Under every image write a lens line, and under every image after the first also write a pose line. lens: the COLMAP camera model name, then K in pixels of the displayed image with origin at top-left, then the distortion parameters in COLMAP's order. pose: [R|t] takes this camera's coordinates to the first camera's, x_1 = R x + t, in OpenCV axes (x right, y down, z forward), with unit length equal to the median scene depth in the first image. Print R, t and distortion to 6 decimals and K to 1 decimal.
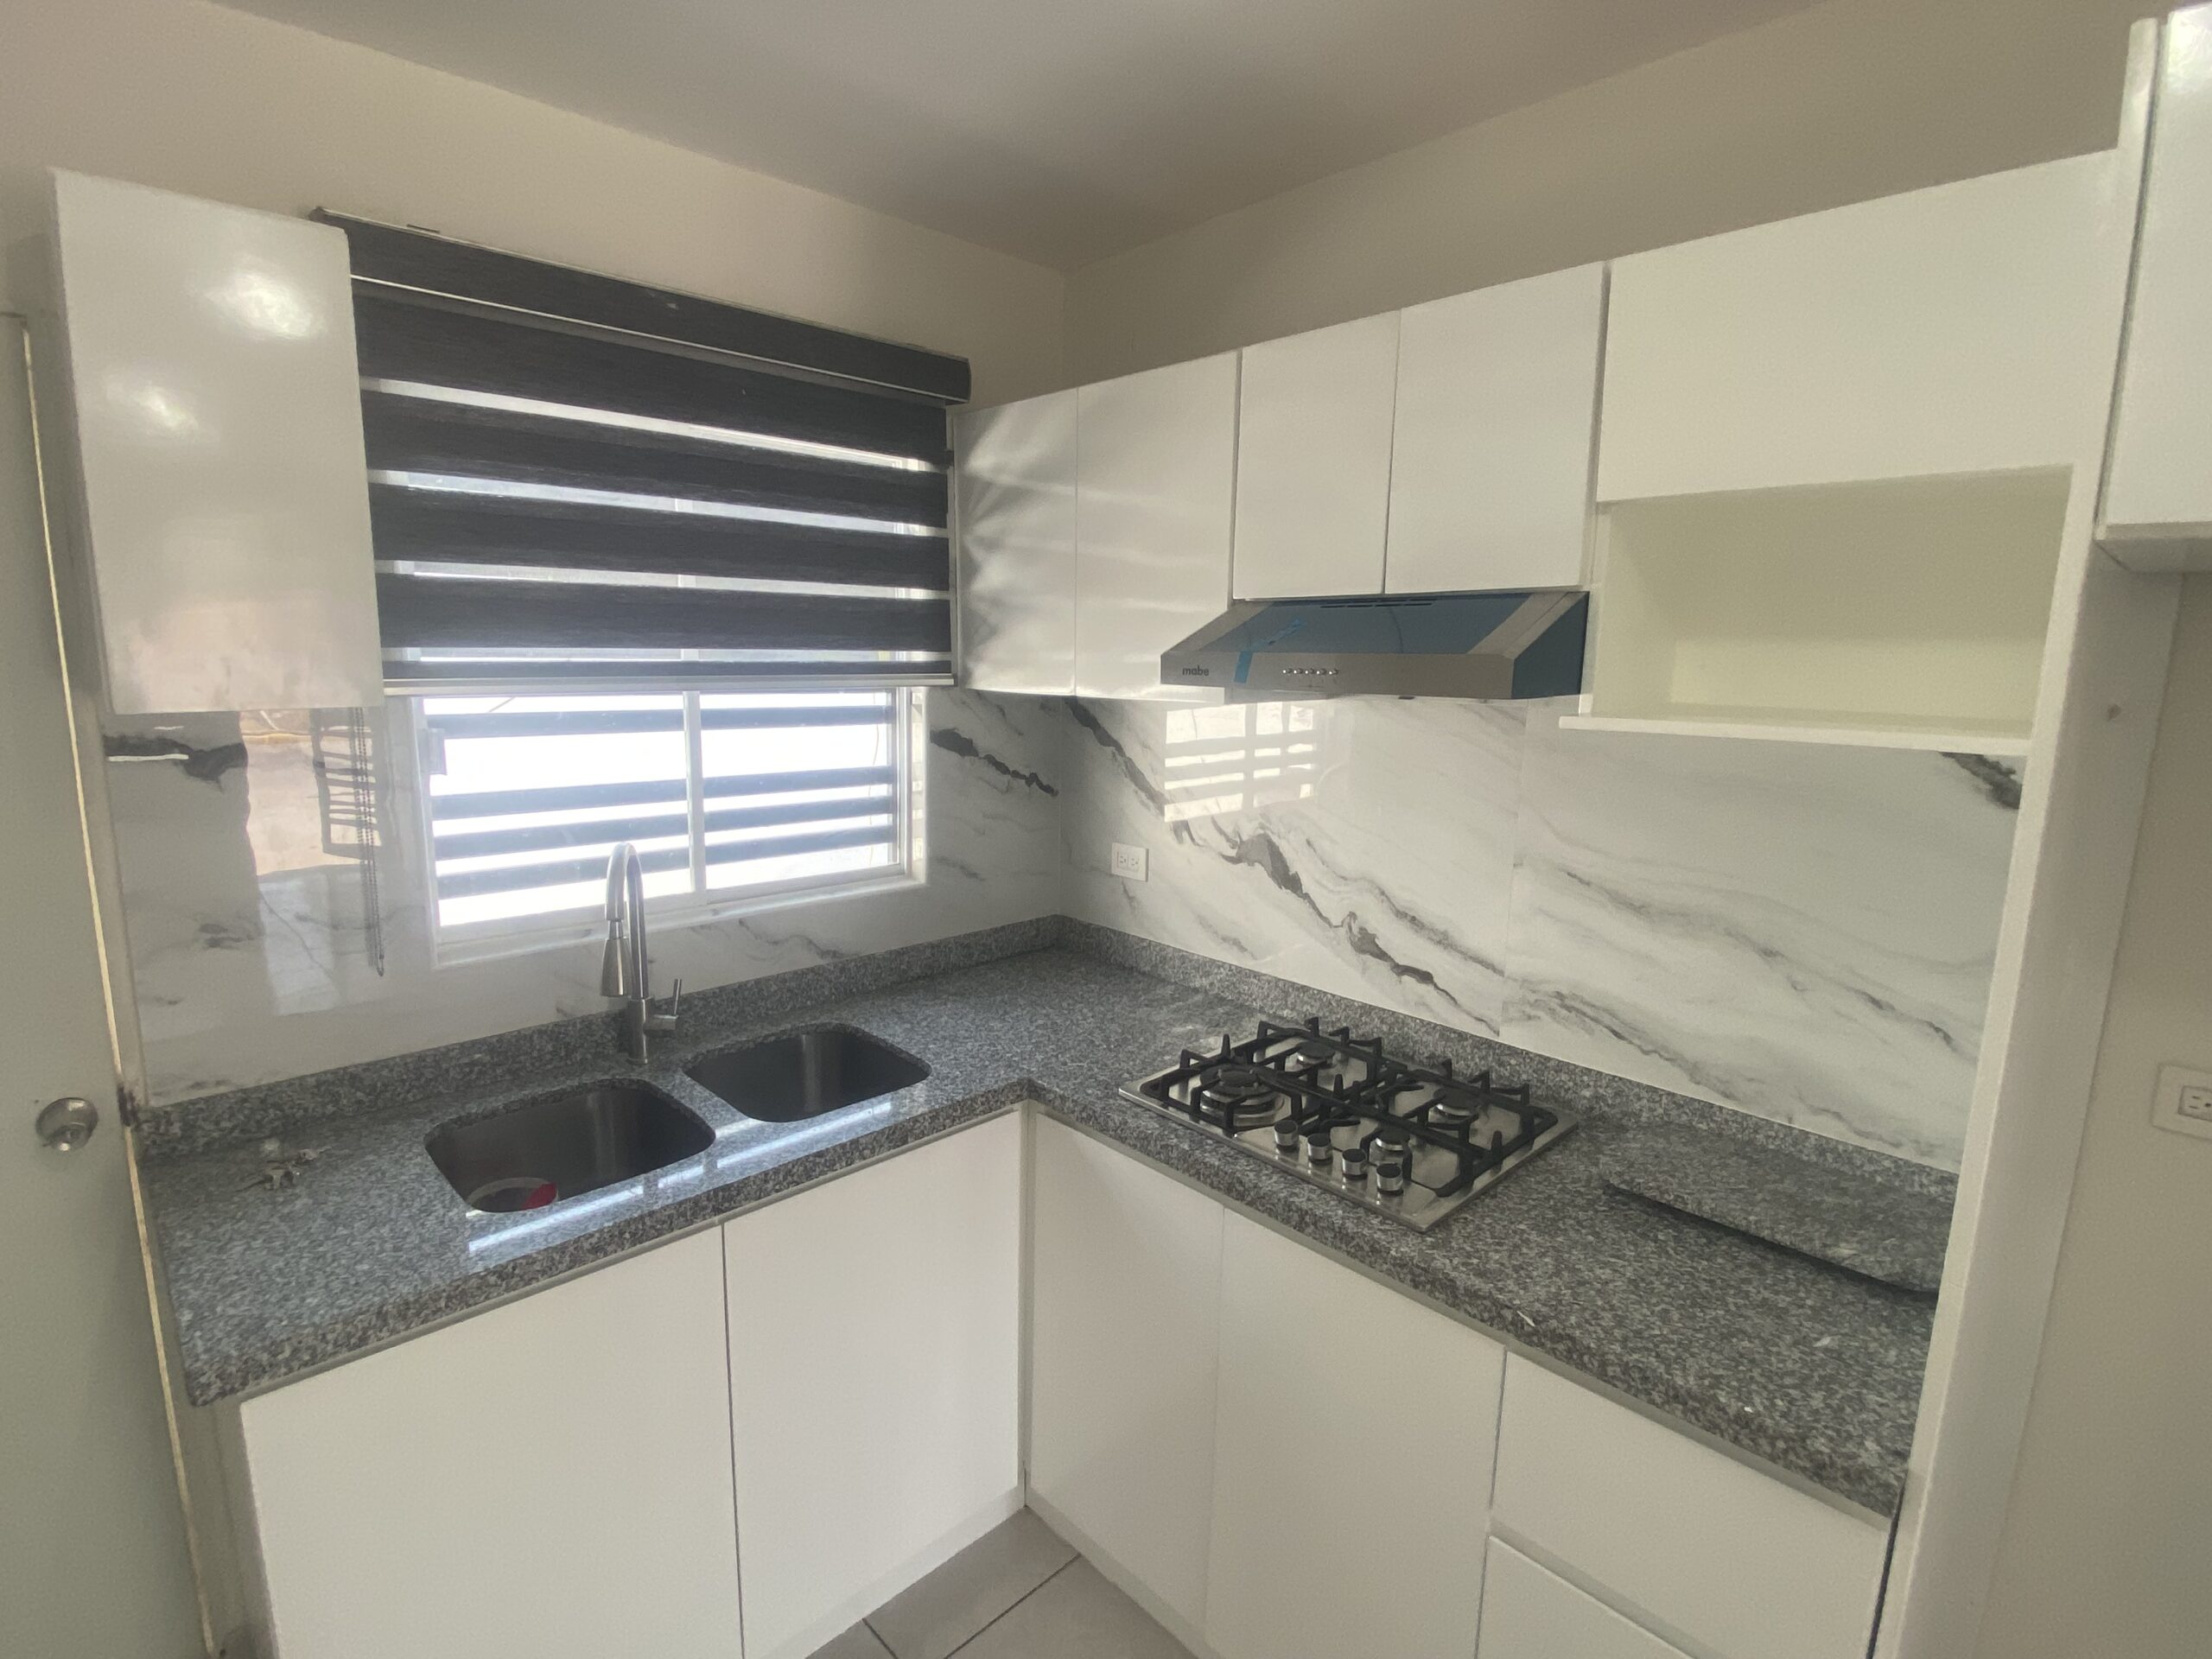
lens RADIAL K [[1061.6, 0, 1118.1], [0, 1061.6, 823.3], [0, 0, 1]] dist [0.002508, -0.001371]
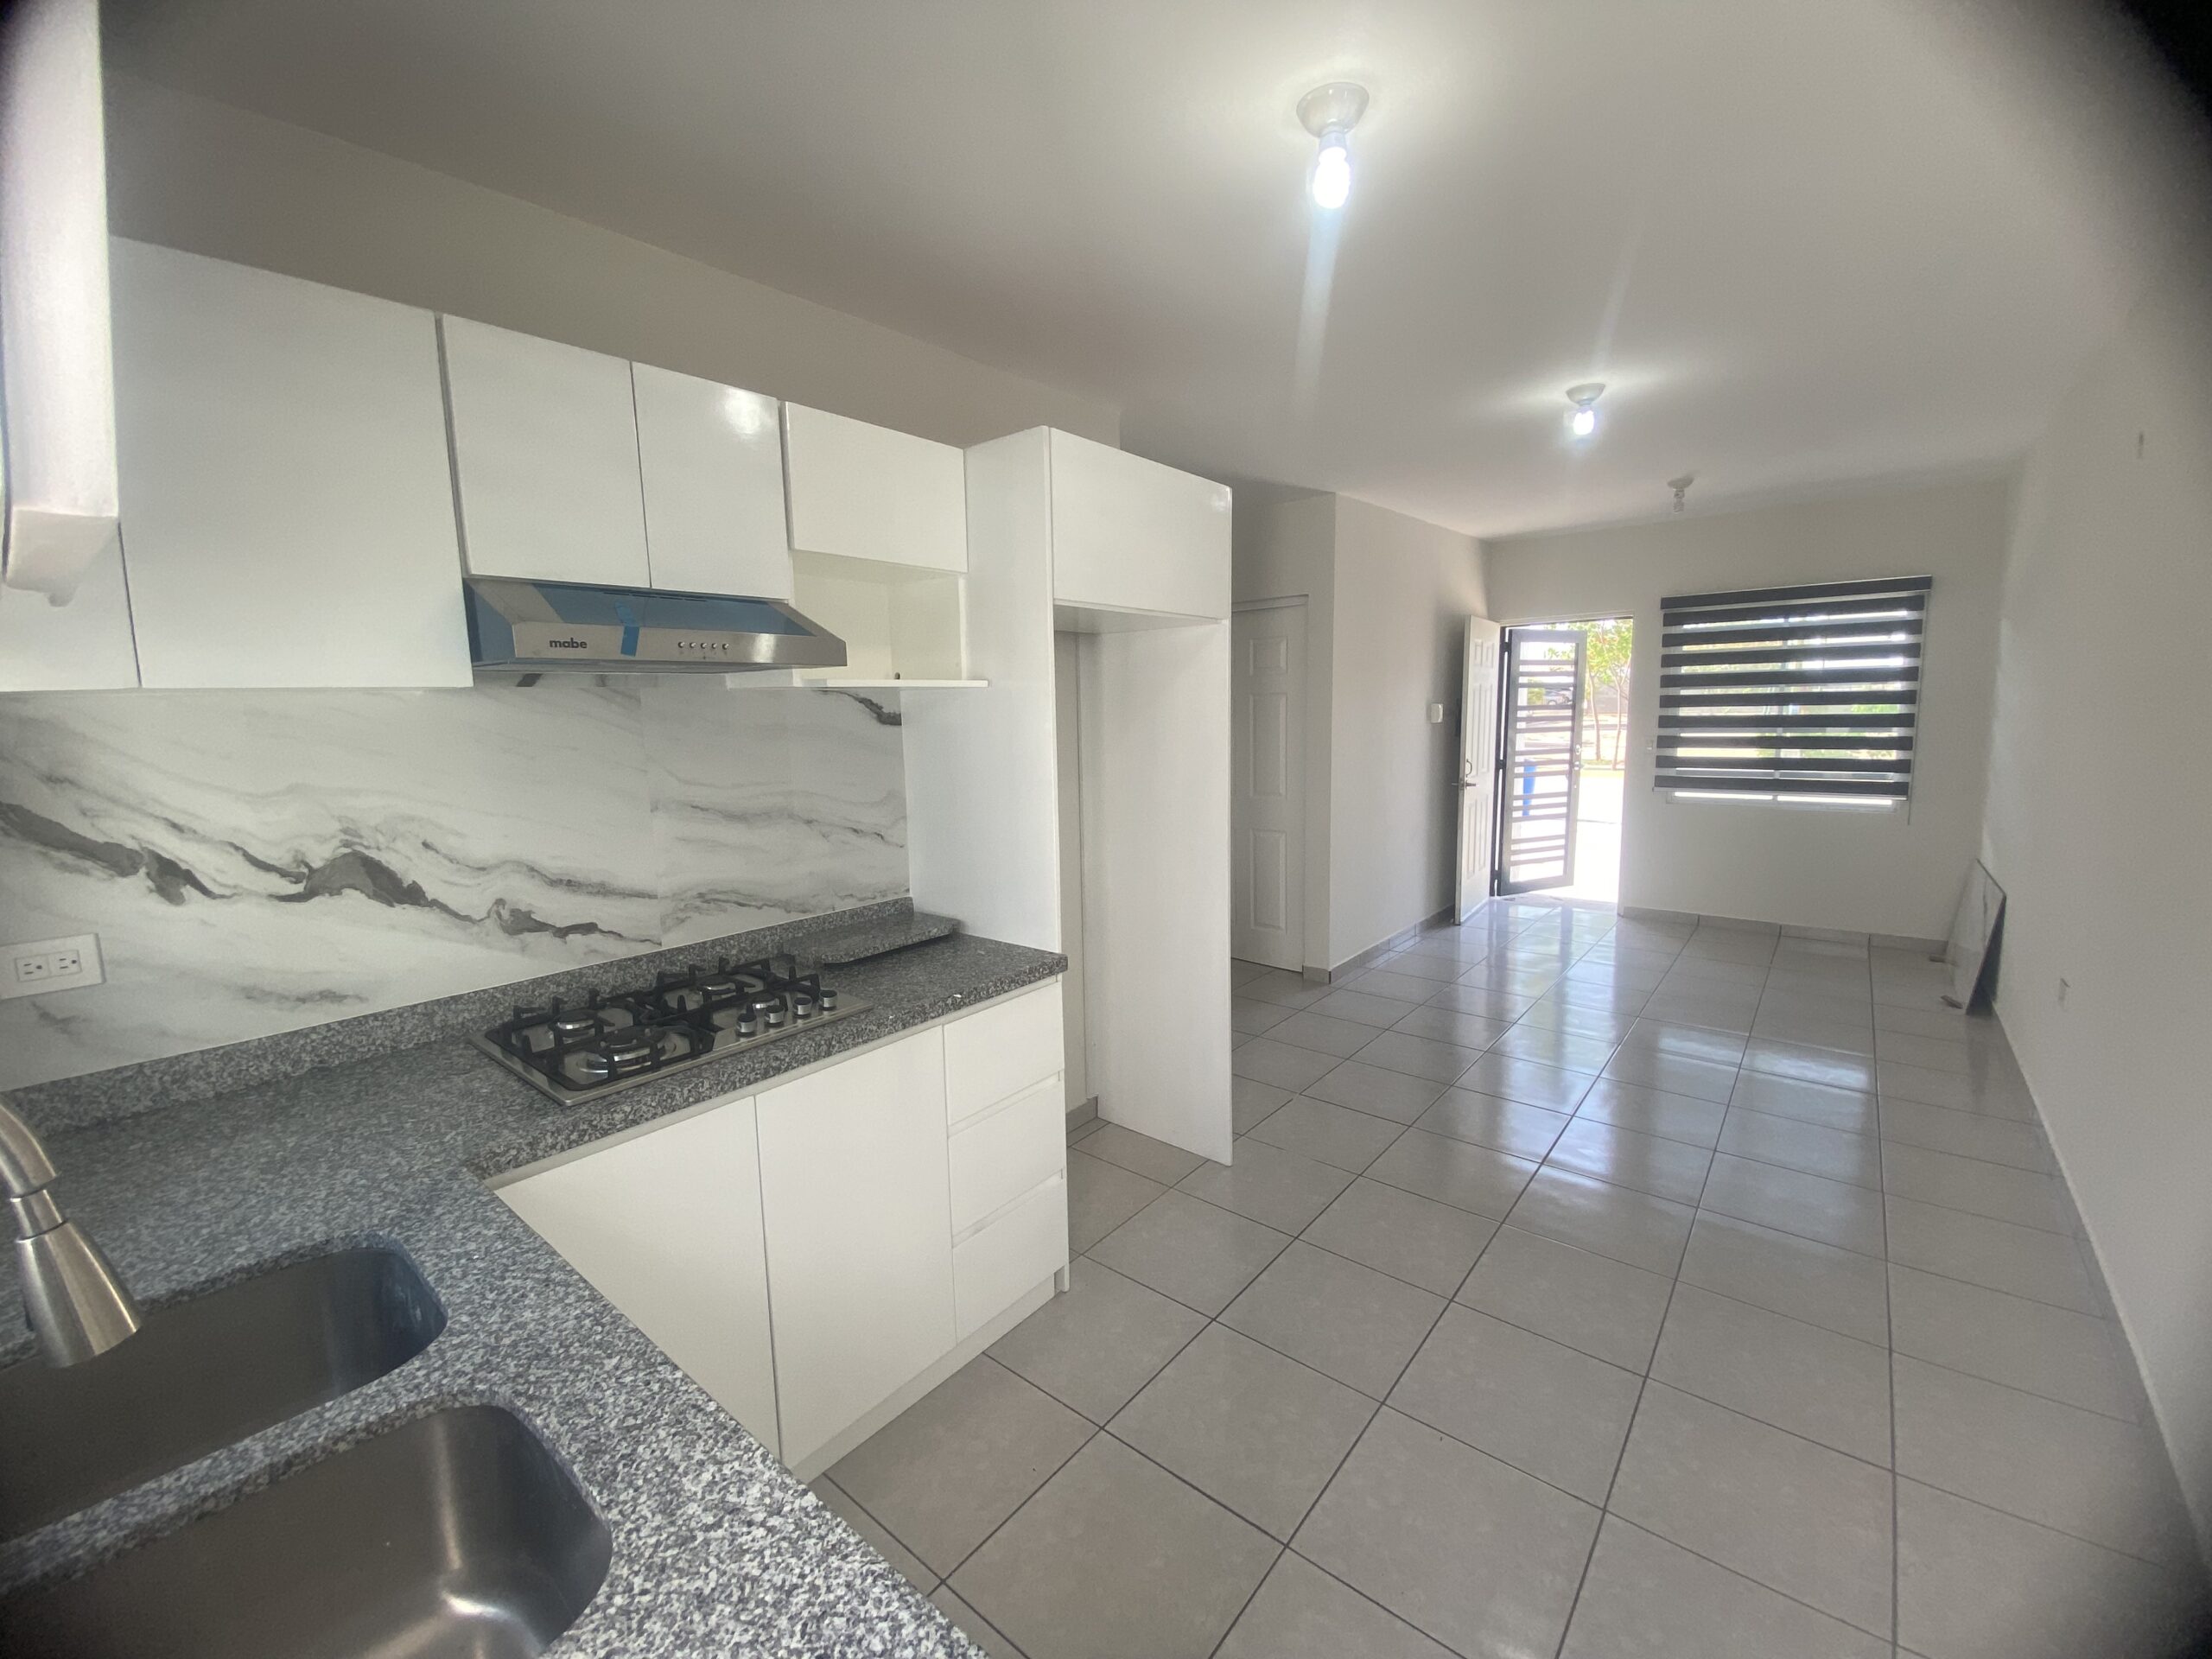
lens RADIAL K [[911.4, 0, 1104.1], [0, 911.4, 826.2], [0, 0, 1]] dist [-0.015381, -0.000668]
pose [[-0.120603, -0.142861, 0.982367, -0.728092], [0.184232, 0.969178, 0.163560, -0.019844], [-0.975455, 0.200710, -0.090567, 0.525969]]
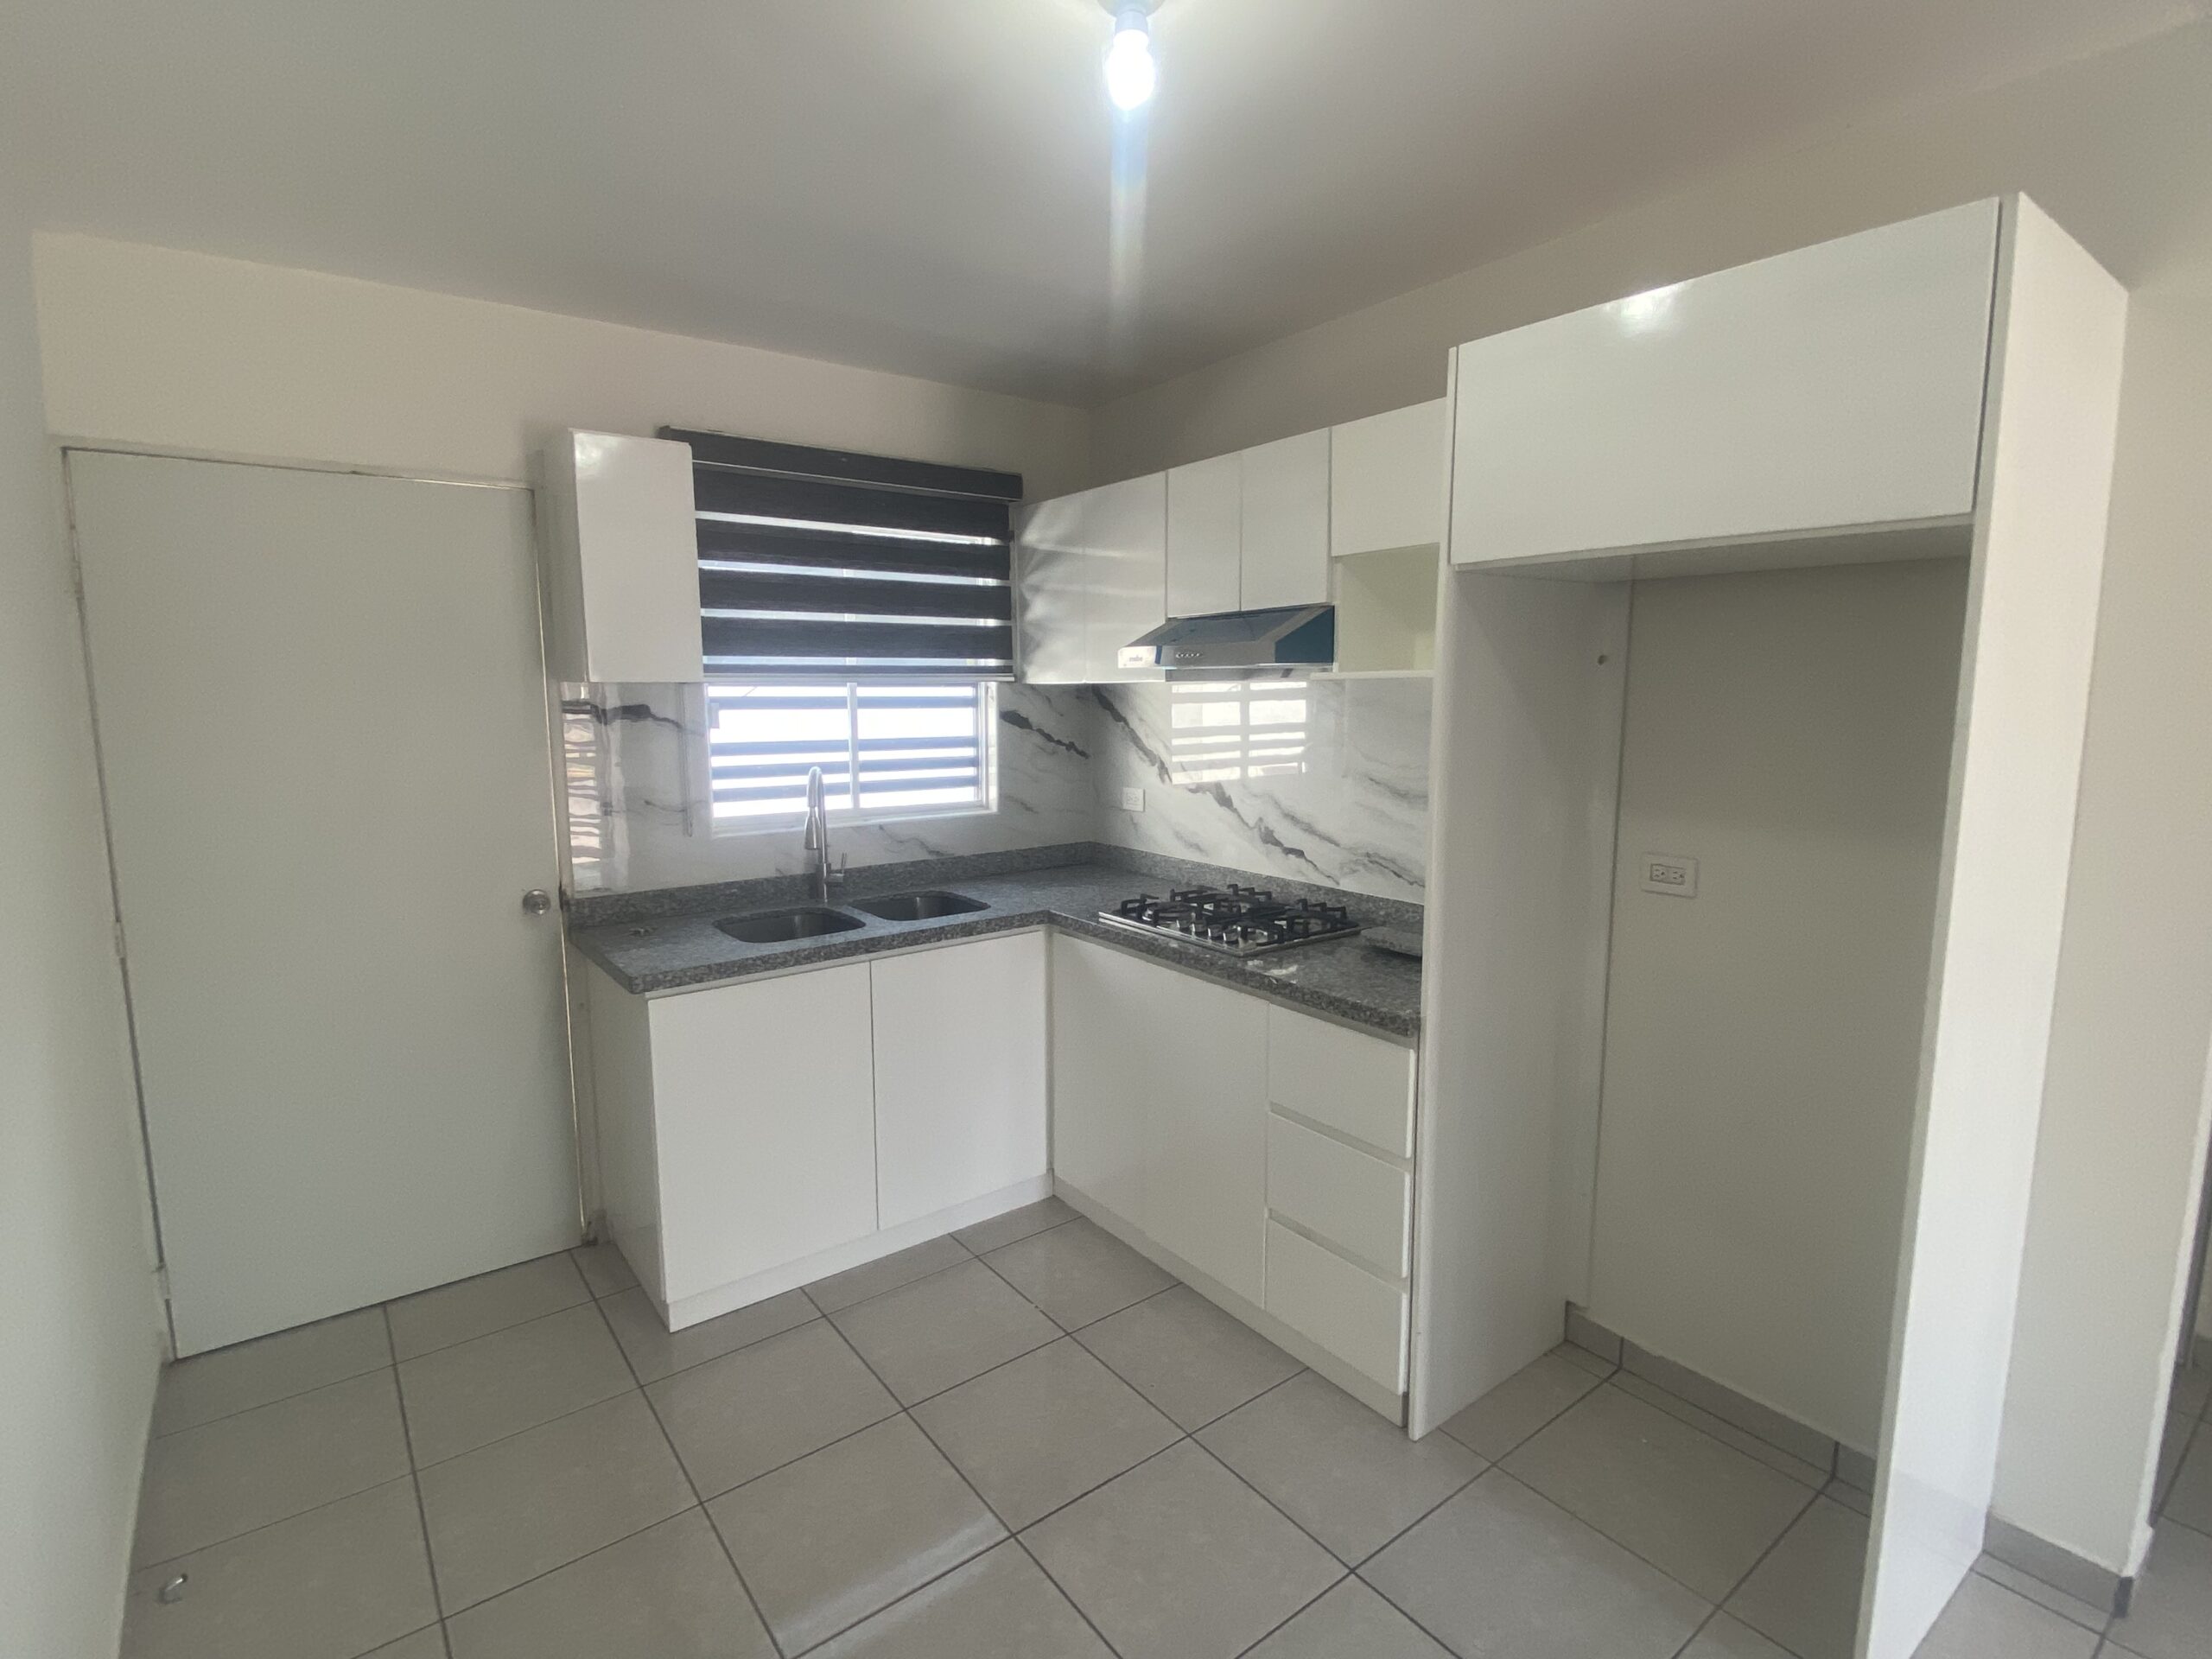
lens RADIAL K [[1061.6, 0, 1113.5], [0, 1061.6, 835.8], [0, 0, 1]] dist [0.002508, -0.001371]
pose [[0.992302, -0.003098, -0.123803, 0.210410], [-0.000218, 0.999642, -0.026766, 0.160615], [0.123841, 0.026587, 0.991946, -0.597597]]
